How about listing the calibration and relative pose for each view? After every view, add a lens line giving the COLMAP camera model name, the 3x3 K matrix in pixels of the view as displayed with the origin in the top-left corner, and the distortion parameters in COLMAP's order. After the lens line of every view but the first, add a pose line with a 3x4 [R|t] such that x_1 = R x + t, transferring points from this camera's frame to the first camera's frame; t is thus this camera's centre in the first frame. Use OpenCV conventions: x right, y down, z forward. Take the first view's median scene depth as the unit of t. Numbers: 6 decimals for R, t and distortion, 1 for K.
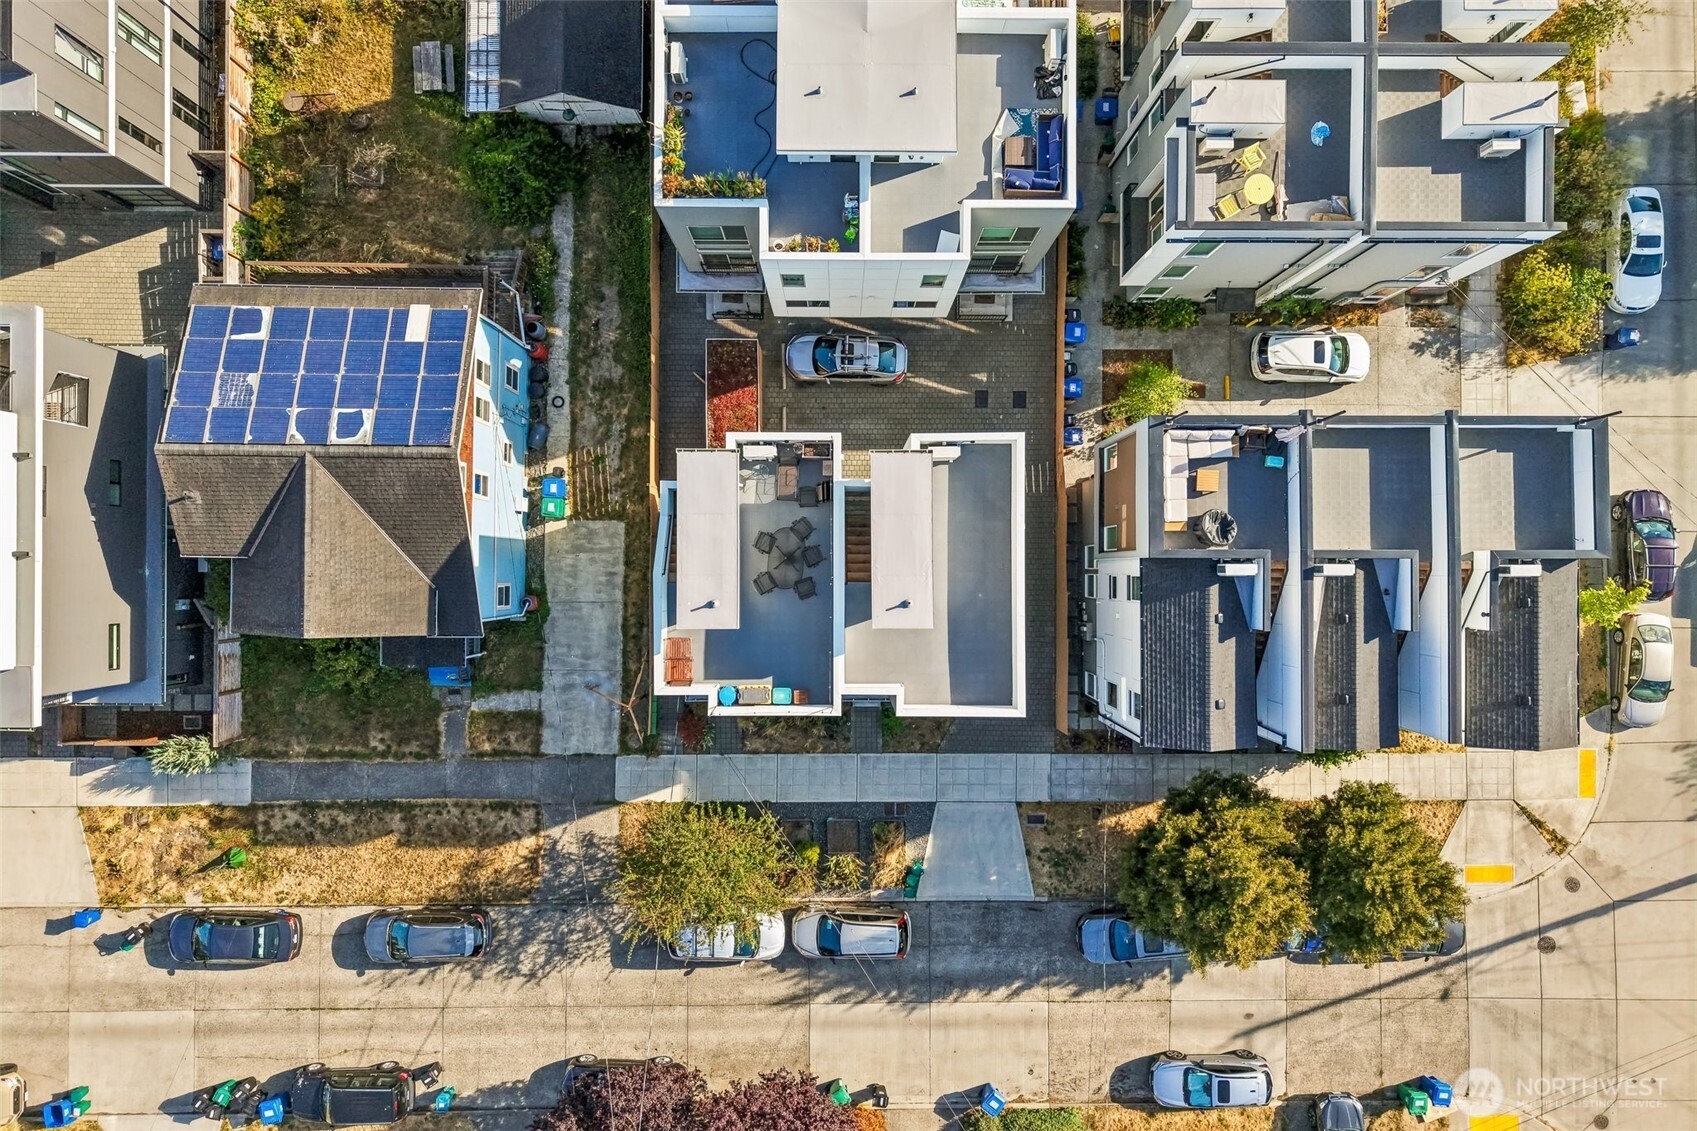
lens RADIAL K [[1137.4, 0, 851.3], [0, 1137.4, 562.4], [0, 0, 1]] dist [0.011603, -0.008703]
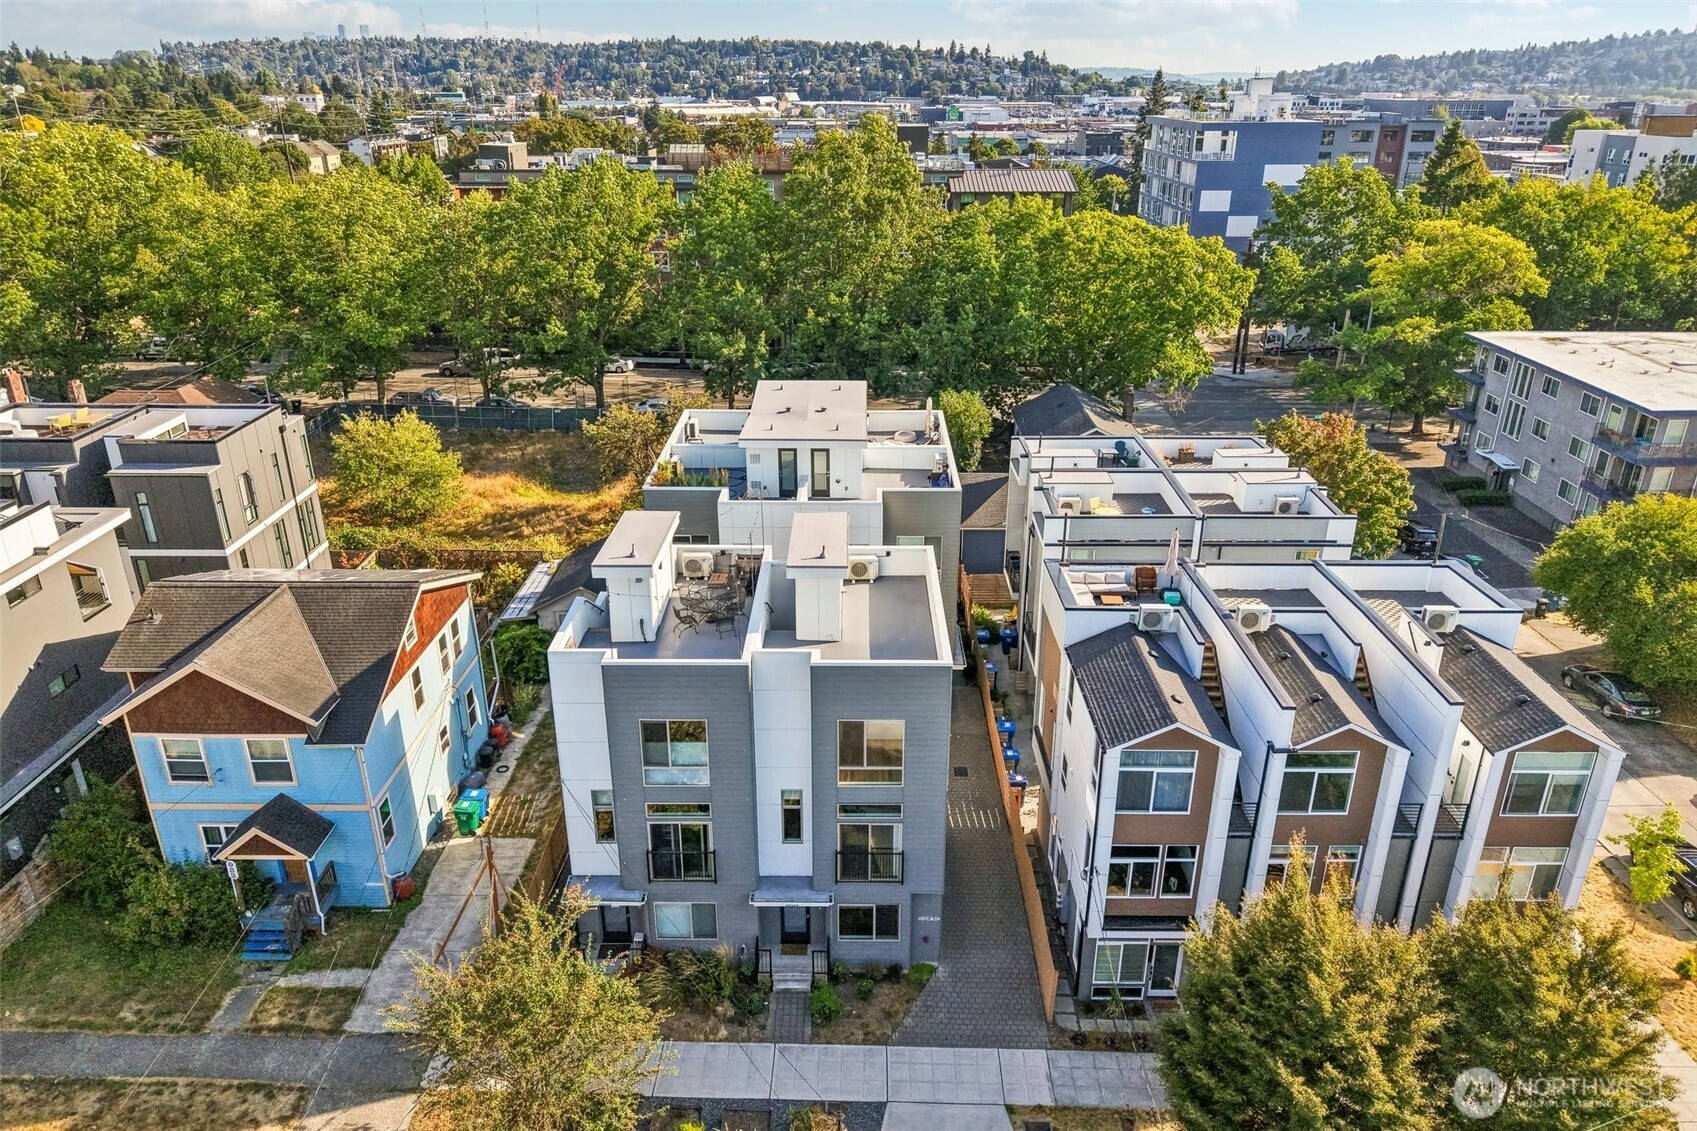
lens RADIAL K [[1137.4, 0, 851.3], [0, 1137.4, 562.4], [0, 0, 1]] dist [0.011603, -0.008703]
pose [[0.999938, -0.007891, -0.007857, 0.061870], [-0.004109, 0.394352, -0.918950, 0.719556], [0.010350, 0.918926, 0.394295, 0.439260]]
